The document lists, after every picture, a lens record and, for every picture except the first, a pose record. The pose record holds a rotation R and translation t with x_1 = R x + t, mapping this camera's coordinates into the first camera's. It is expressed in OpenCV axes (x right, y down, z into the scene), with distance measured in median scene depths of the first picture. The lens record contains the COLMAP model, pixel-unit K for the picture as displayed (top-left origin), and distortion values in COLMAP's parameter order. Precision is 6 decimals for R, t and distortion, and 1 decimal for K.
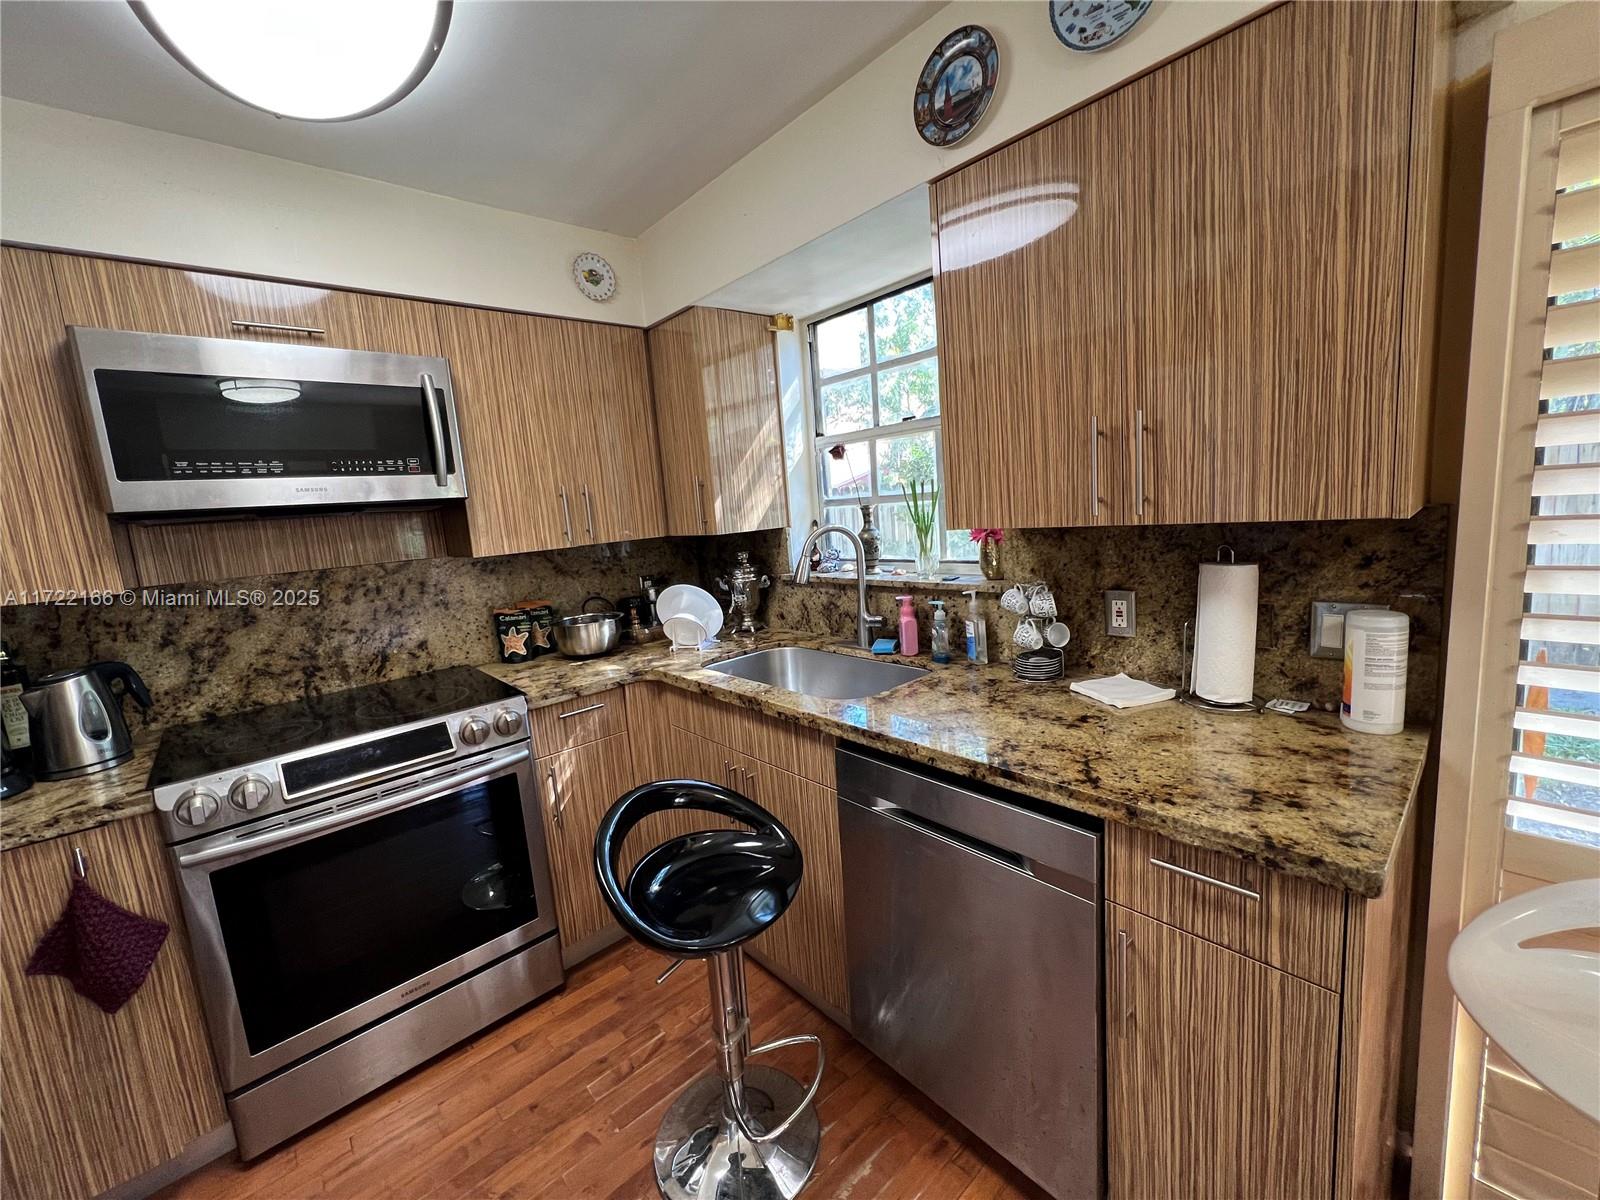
lens RADIAL K [[639.6, 0, 793.9], [0, 639.6, 593.9], [0, 0, 1]] dist [-0.001548, 0.000572]
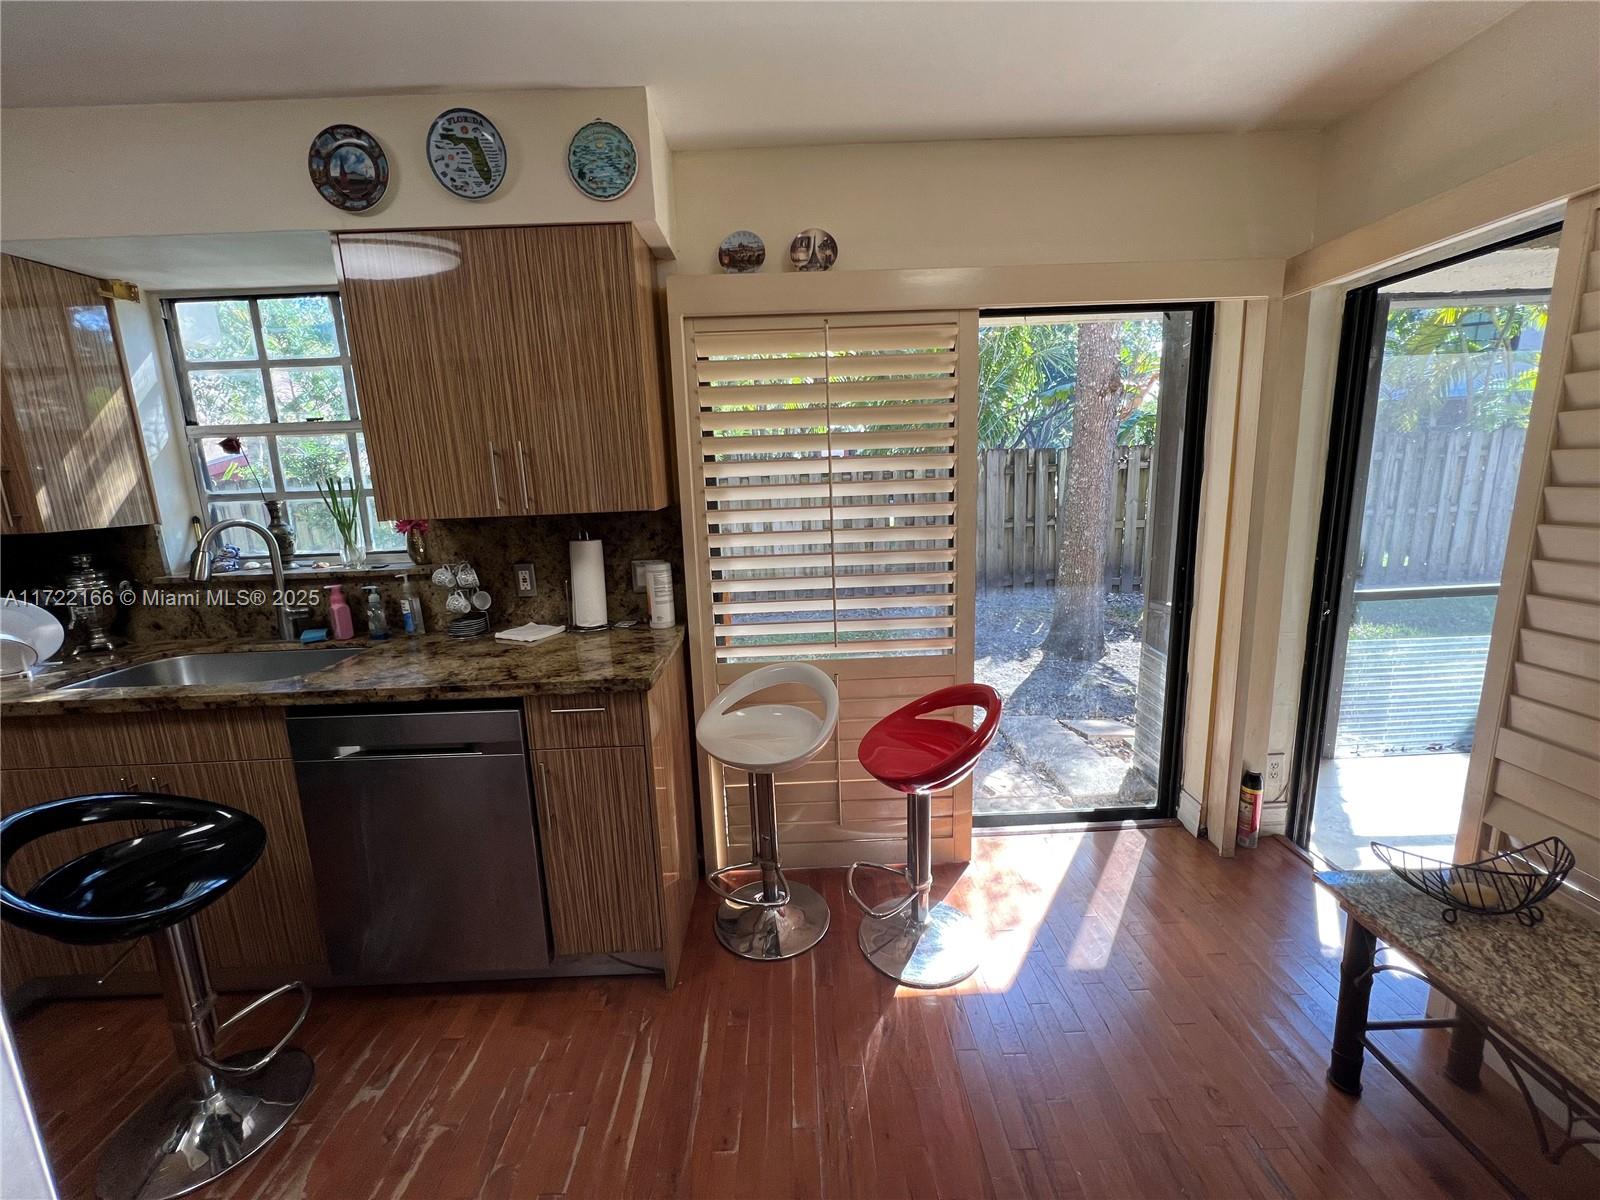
lens RADIAL K [[639.6, 0, 796.3], [0, 639.6, 594.1], [0, 0, 1]] dist [-0.001548, 0.000572]
pose [[0.655059, -0.087380, 0.750508, -0.149122], [0.093032, 0.995060, 0.034653, 0.063585], [-0.749829, 0.047121, 0.659952, -0.354473]]
